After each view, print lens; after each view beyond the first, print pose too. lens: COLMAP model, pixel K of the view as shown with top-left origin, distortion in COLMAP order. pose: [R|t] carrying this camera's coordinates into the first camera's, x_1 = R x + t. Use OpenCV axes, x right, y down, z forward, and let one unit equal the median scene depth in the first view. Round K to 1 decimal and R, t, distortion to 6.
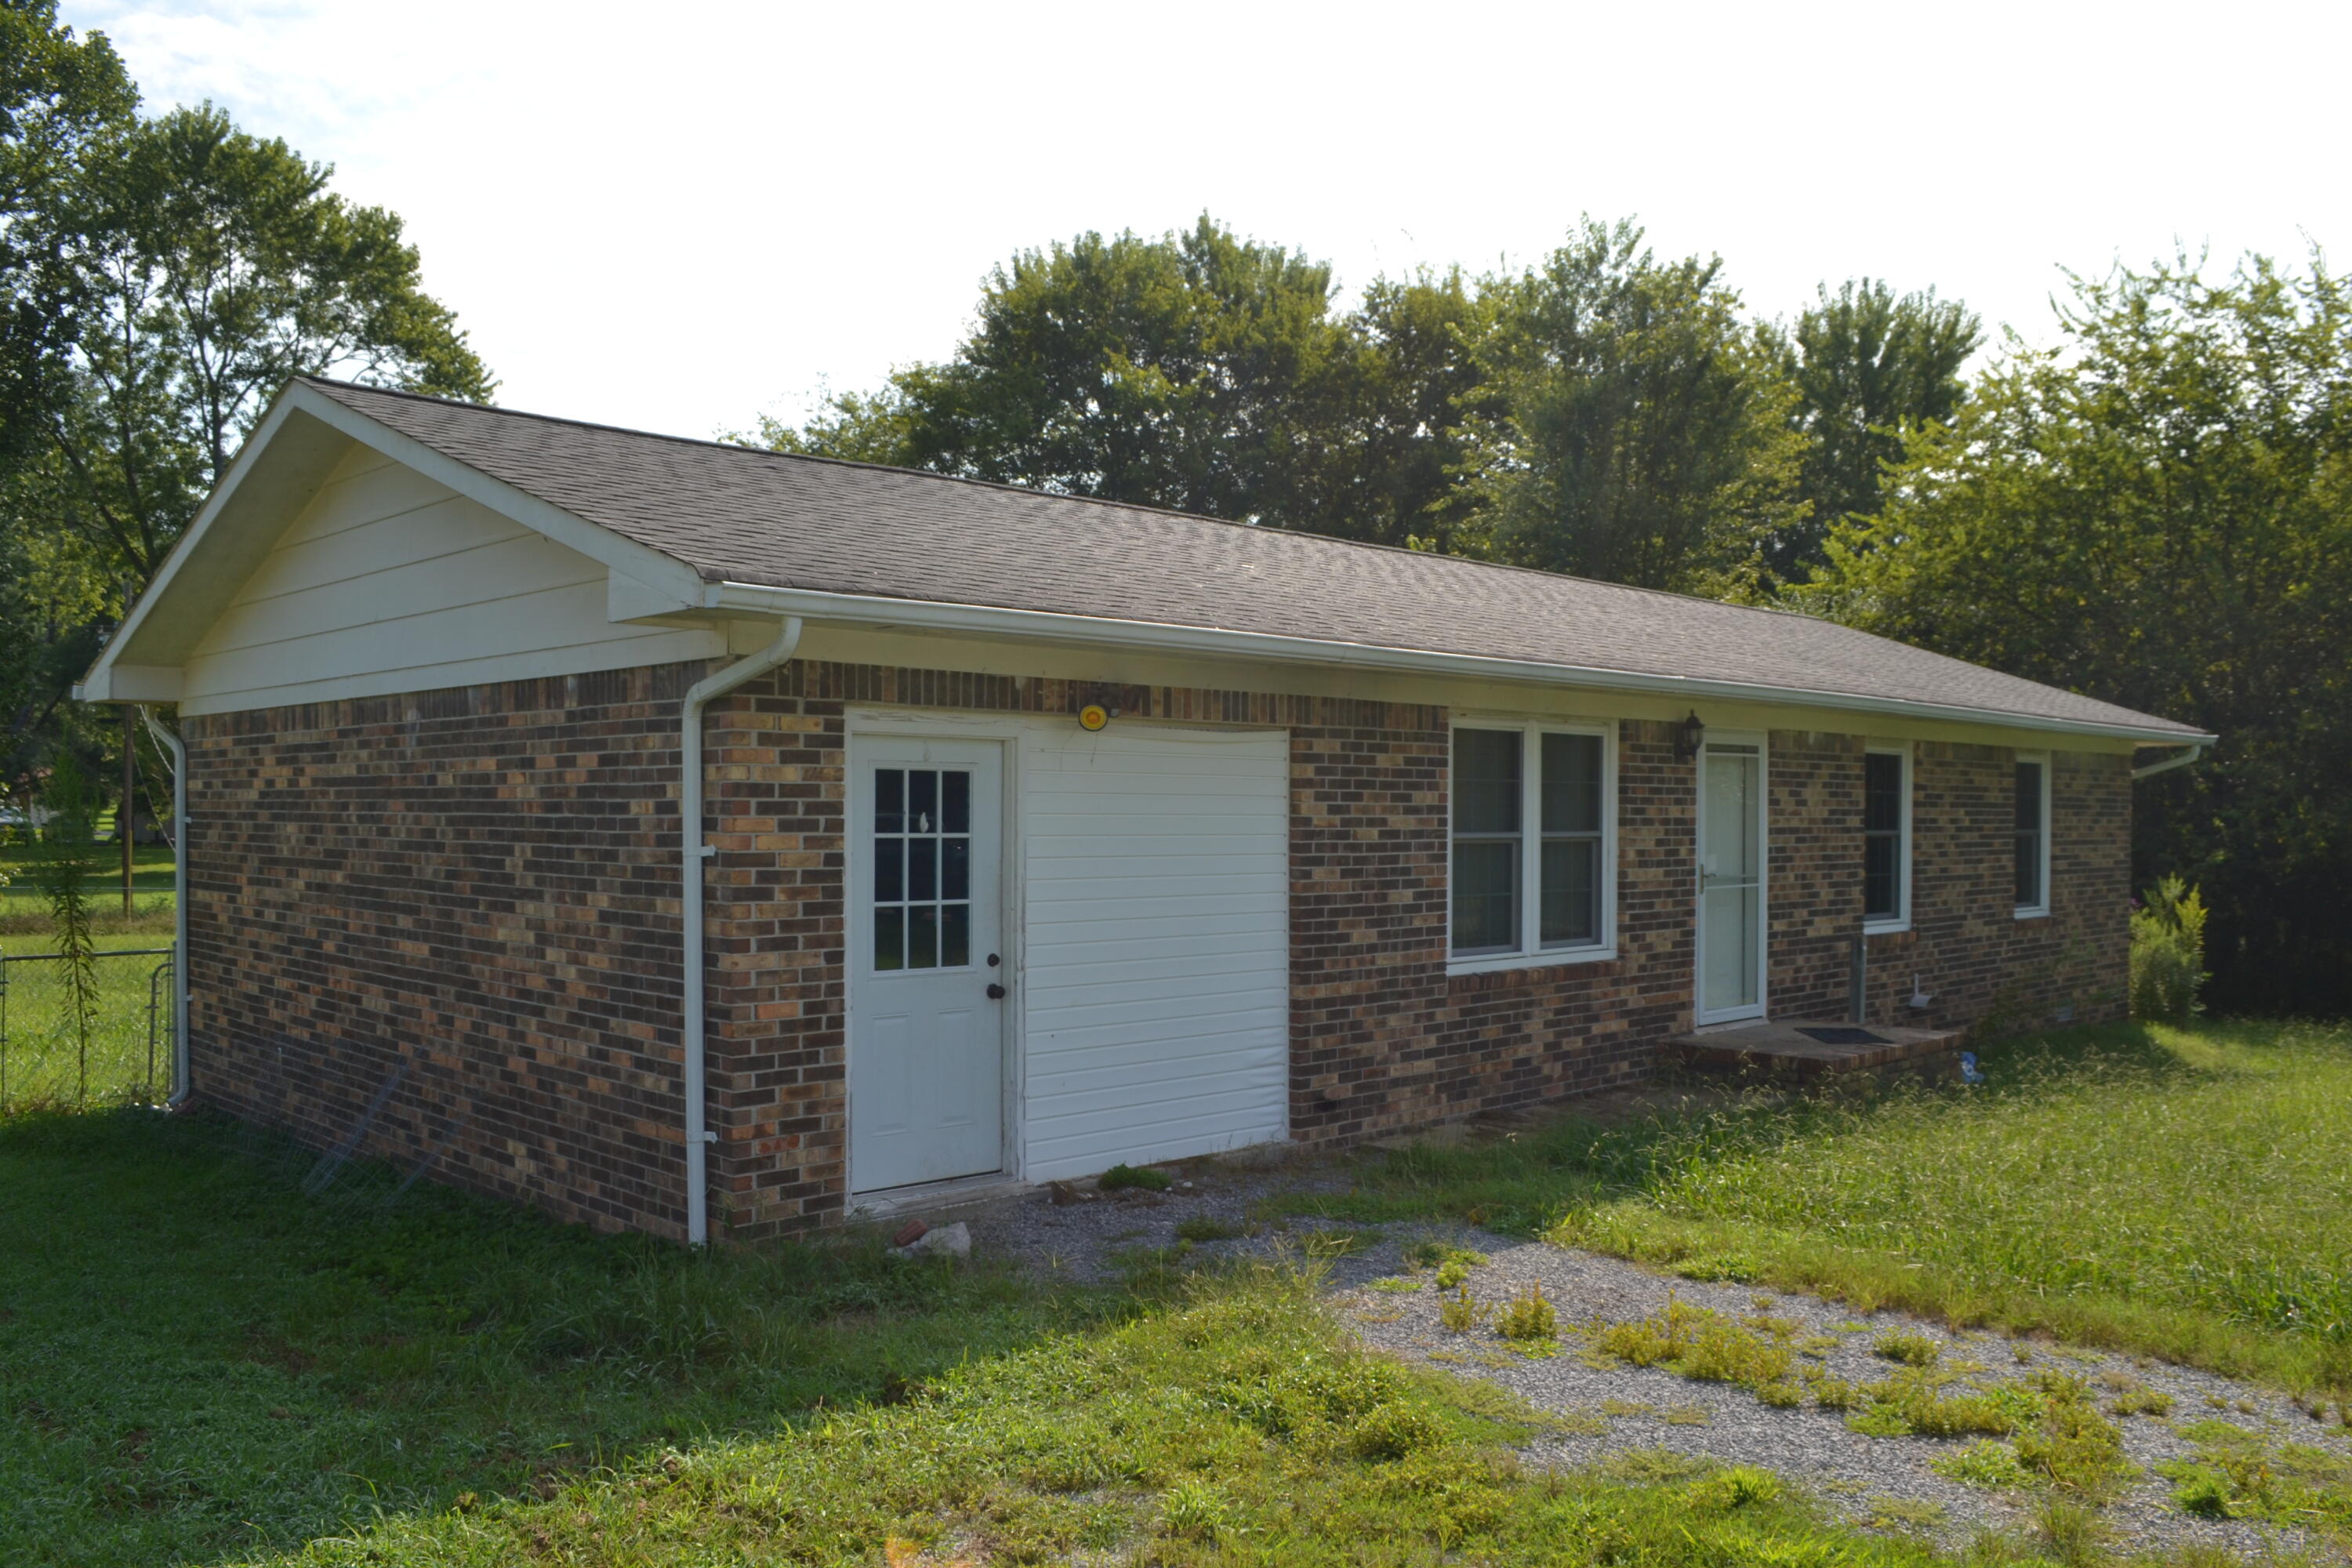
lens RADIAL K [[1857.2, 0, 1175.8], [0, 1857.2, 838.1], [0, 0, 1]] dist [-0.084347, -0.001271]
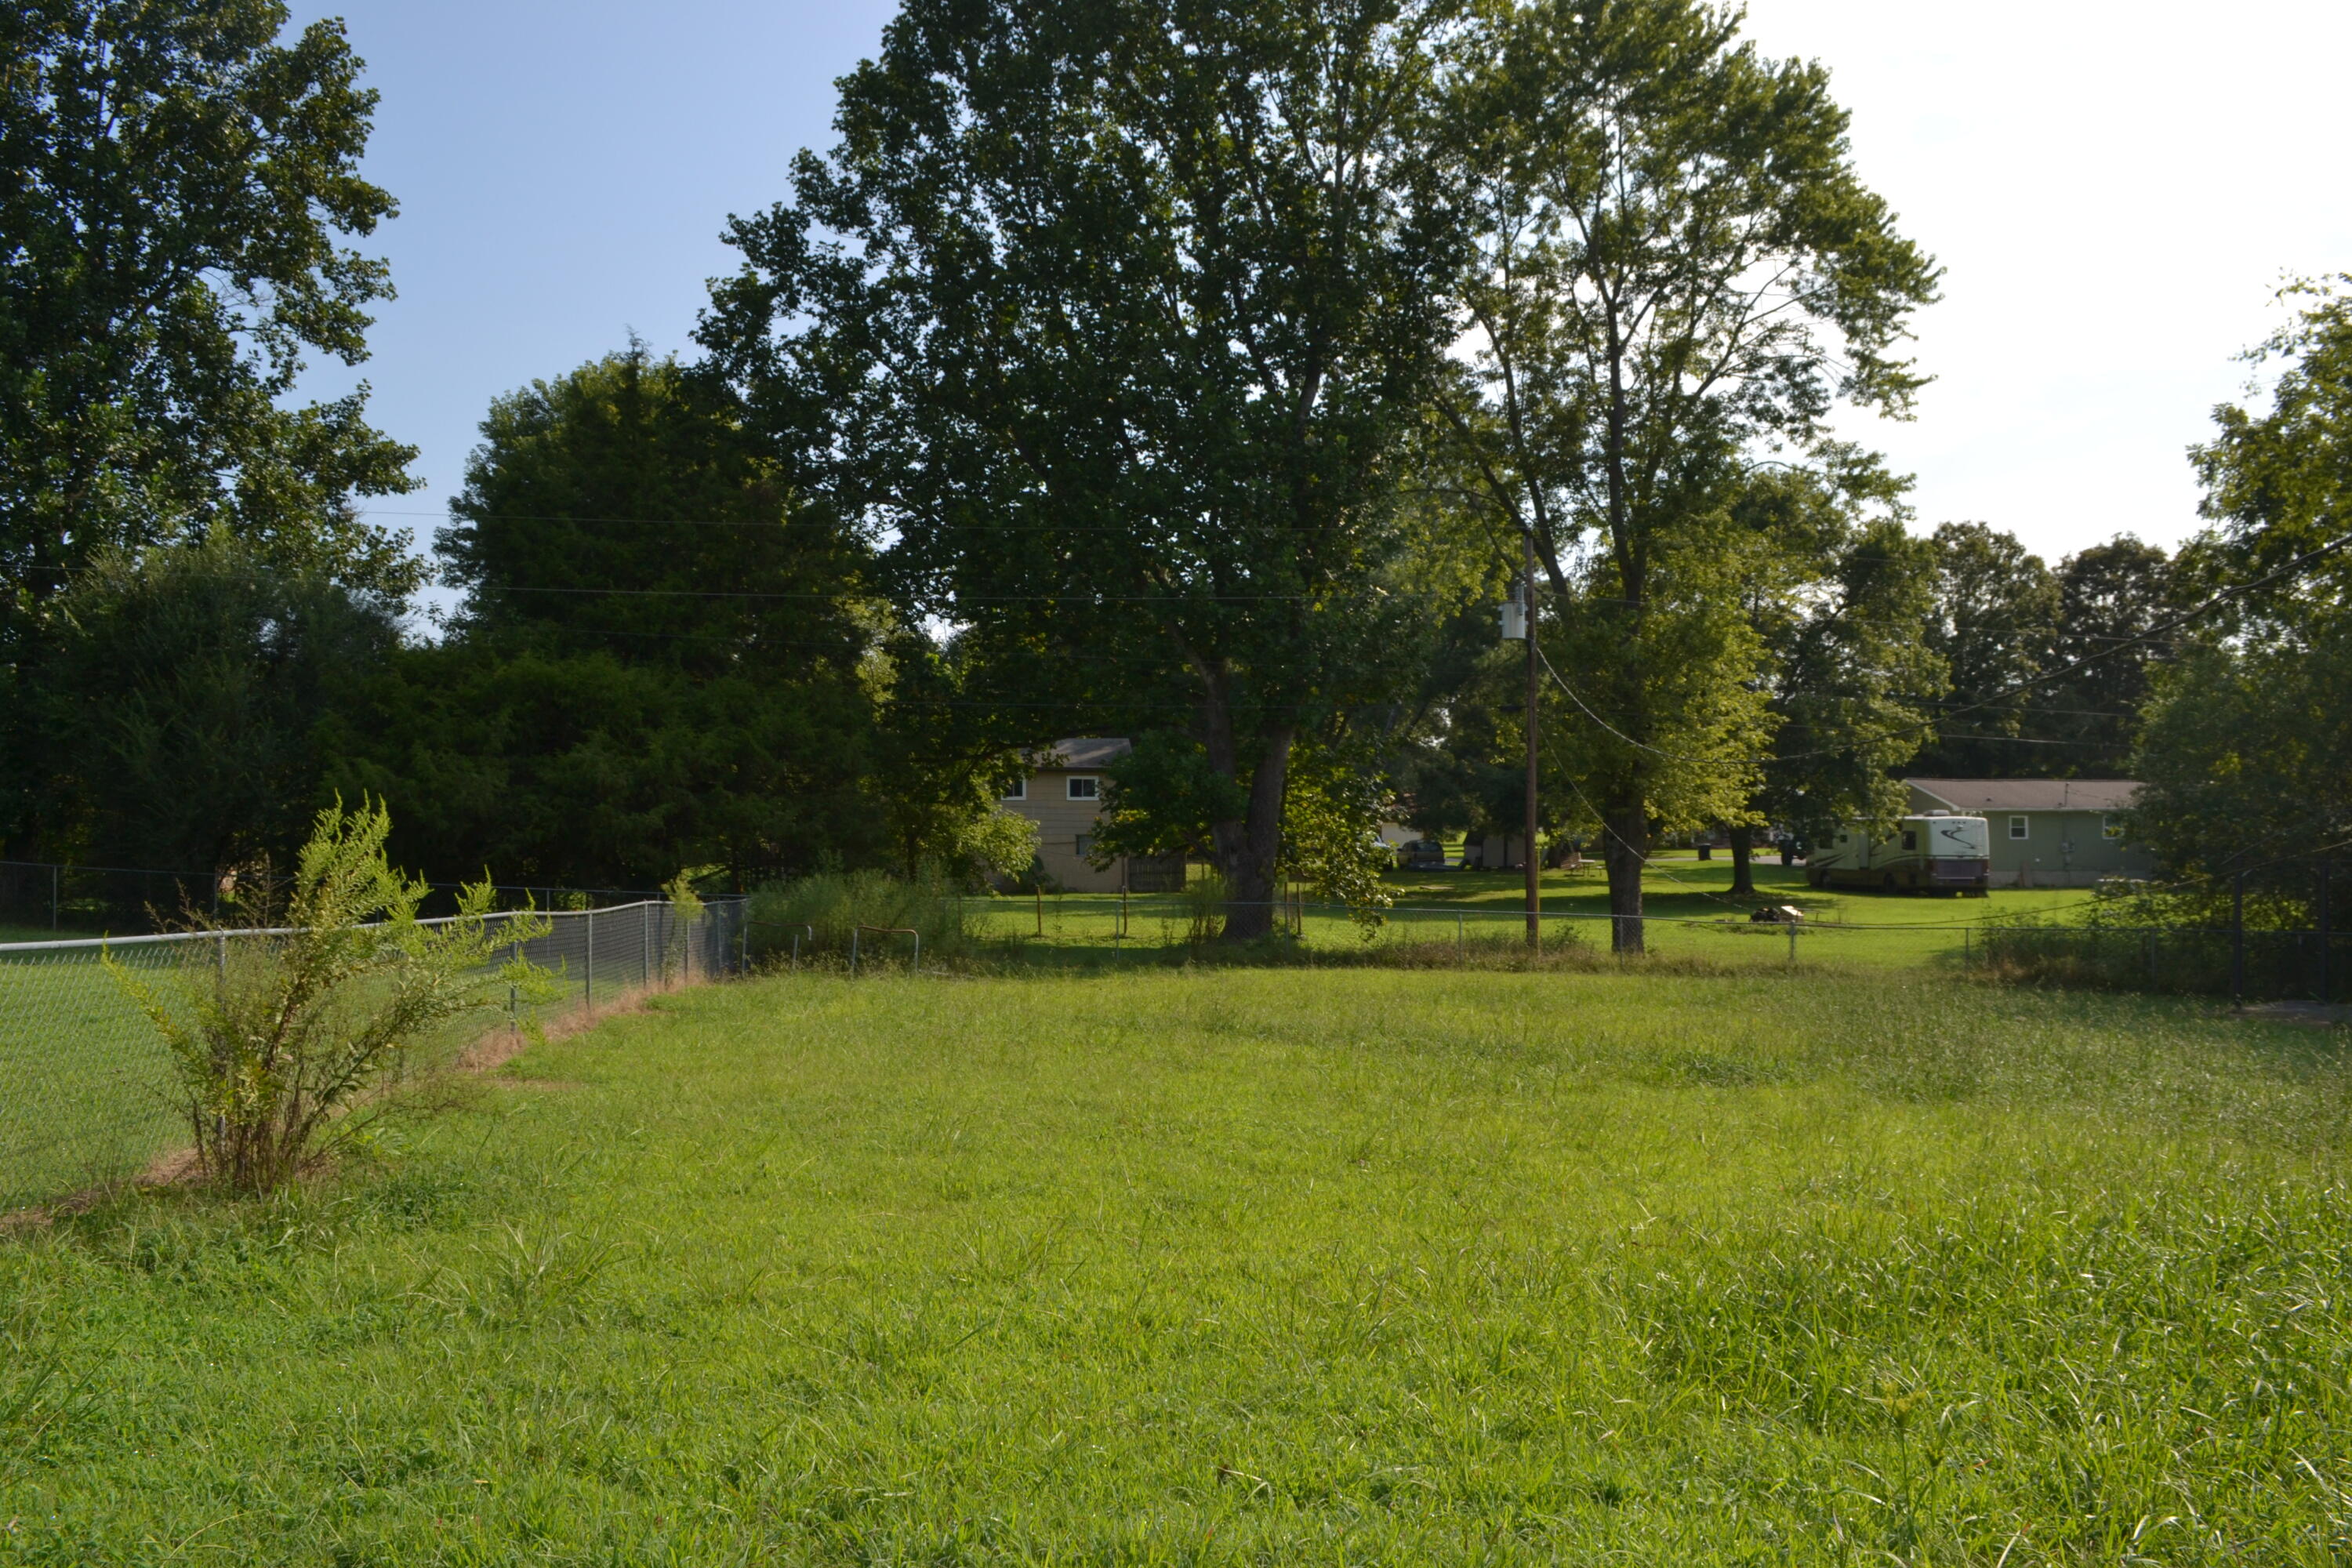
lens RADIAL K [[1891.2, 0, 1177.4], [0, 1891.2, 789.6], [0, 0, 1]] dist [-0.082325, 0.017574]
pose [[0.786840, -0.024591, -0.616666, -0.154744], [-0.002347, 0.999079, -0.042836, 0.007099], [0.617152, 0.035153, 0.786058, 0.196358]]
